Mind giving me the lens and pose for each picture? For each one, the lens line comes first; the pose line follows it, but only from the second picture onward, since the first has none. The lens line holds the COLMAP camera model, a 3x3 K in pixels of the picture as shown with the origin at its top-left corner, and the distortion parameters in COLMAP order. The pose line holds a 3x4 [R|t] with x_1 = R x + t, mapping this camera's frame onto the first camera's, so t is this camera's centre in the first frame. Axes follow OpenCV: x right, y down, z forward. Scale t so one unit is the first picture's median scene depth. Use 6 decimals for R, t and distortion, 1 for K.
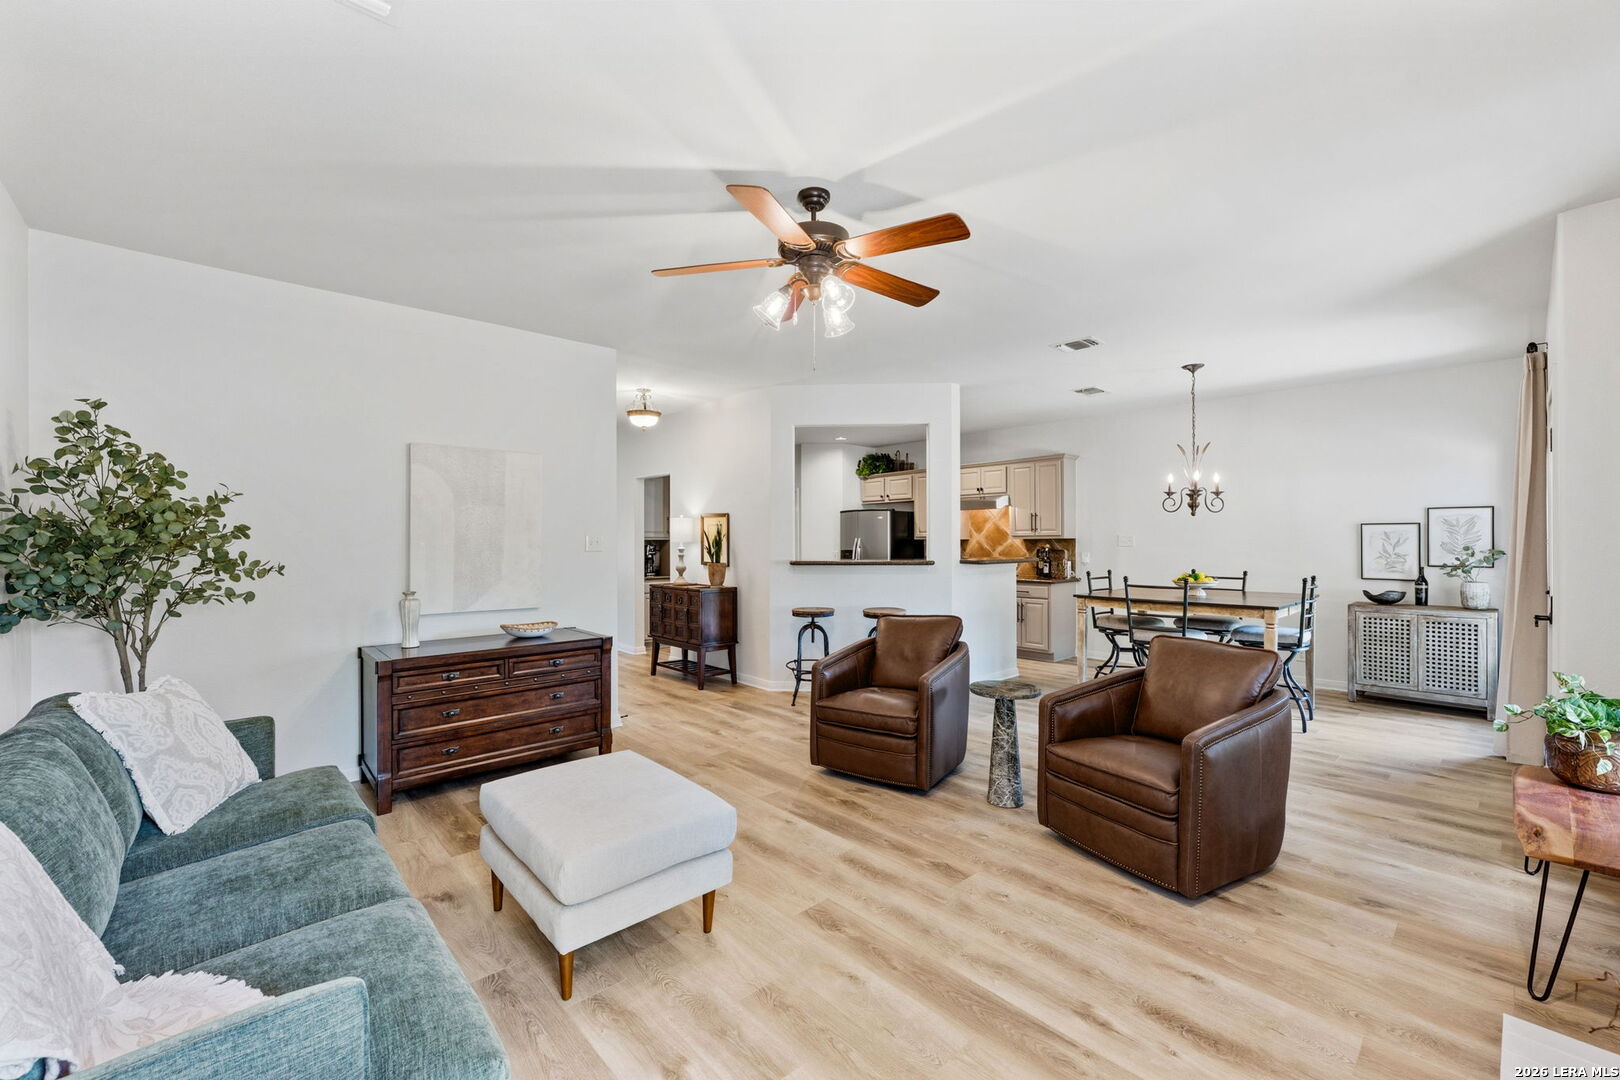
lens RADIAL K [[662.6, 0, 808.6], [0, 662.6, 536.9], [0, 0, 1]] dist [-0.008537, -0.000173]
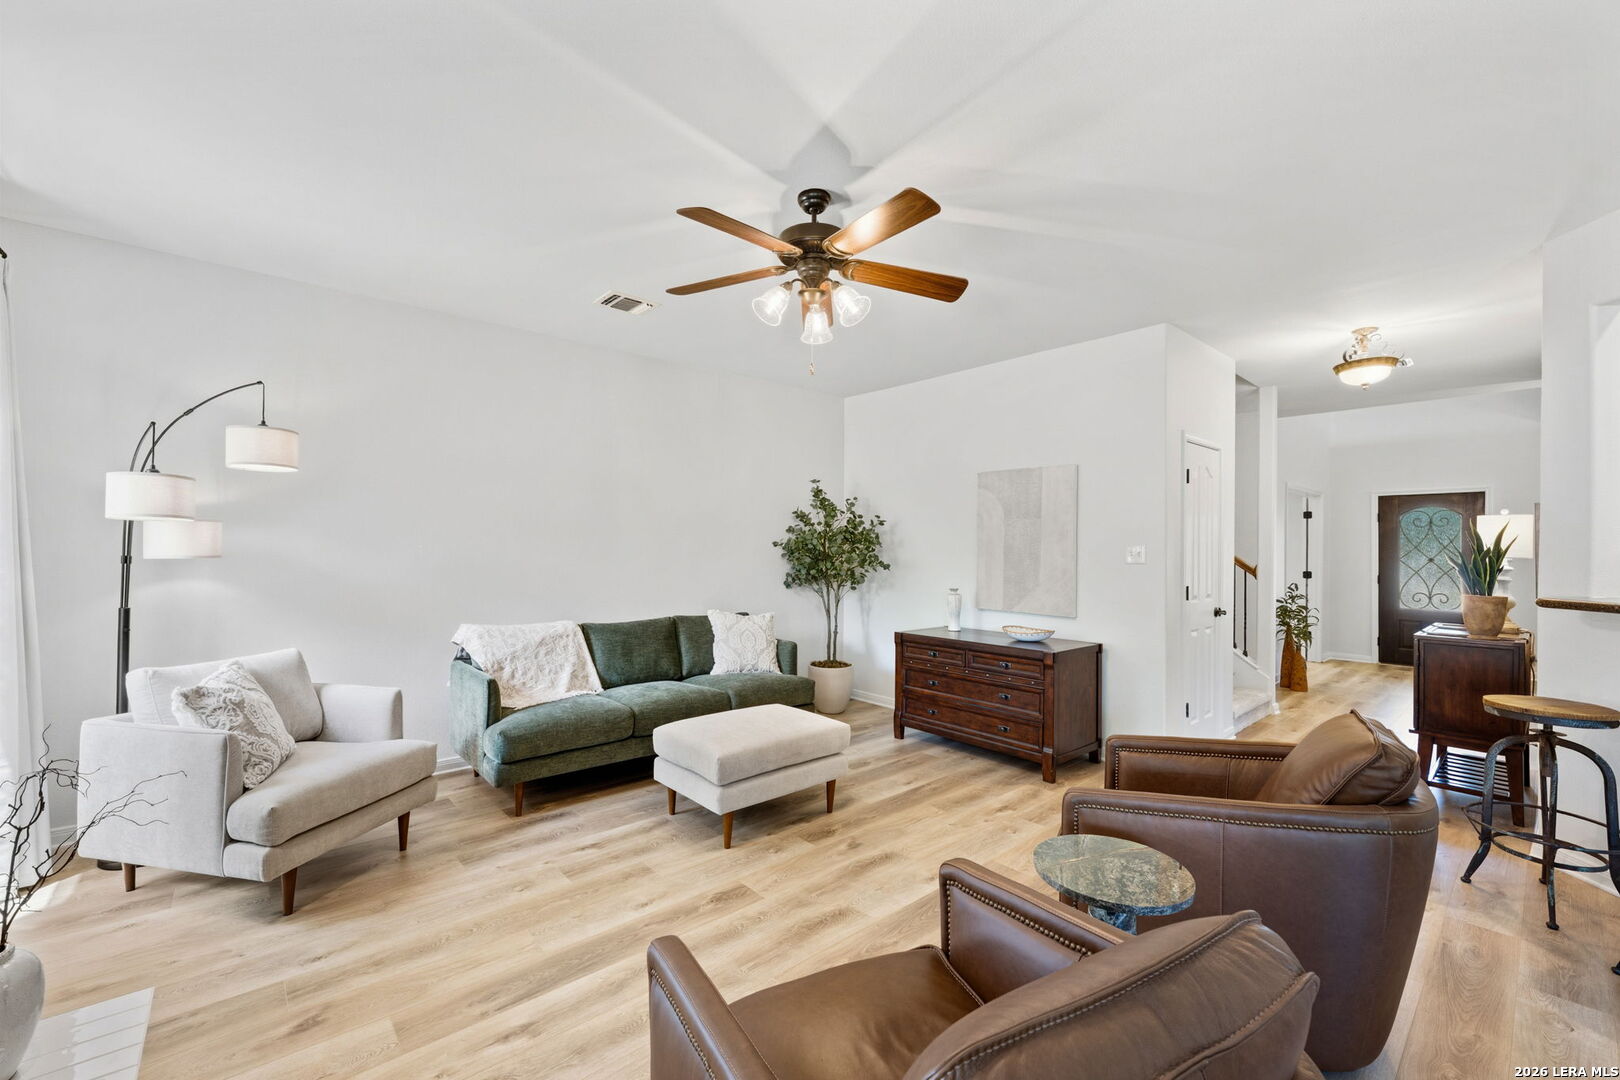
lens RADIAL K [[662.6, 0, 808.6], [0, 662.6, 545.5], [0, 0, 1]] dist [-0.008537, -0.000173]
pose [[-0.025575, -0.000551, -0.999673, 0.694809], [-0.002295, 0.999997, -0.000493, -0.001096], [0.999670, 0.002282, -0.025576, 0.719440]]
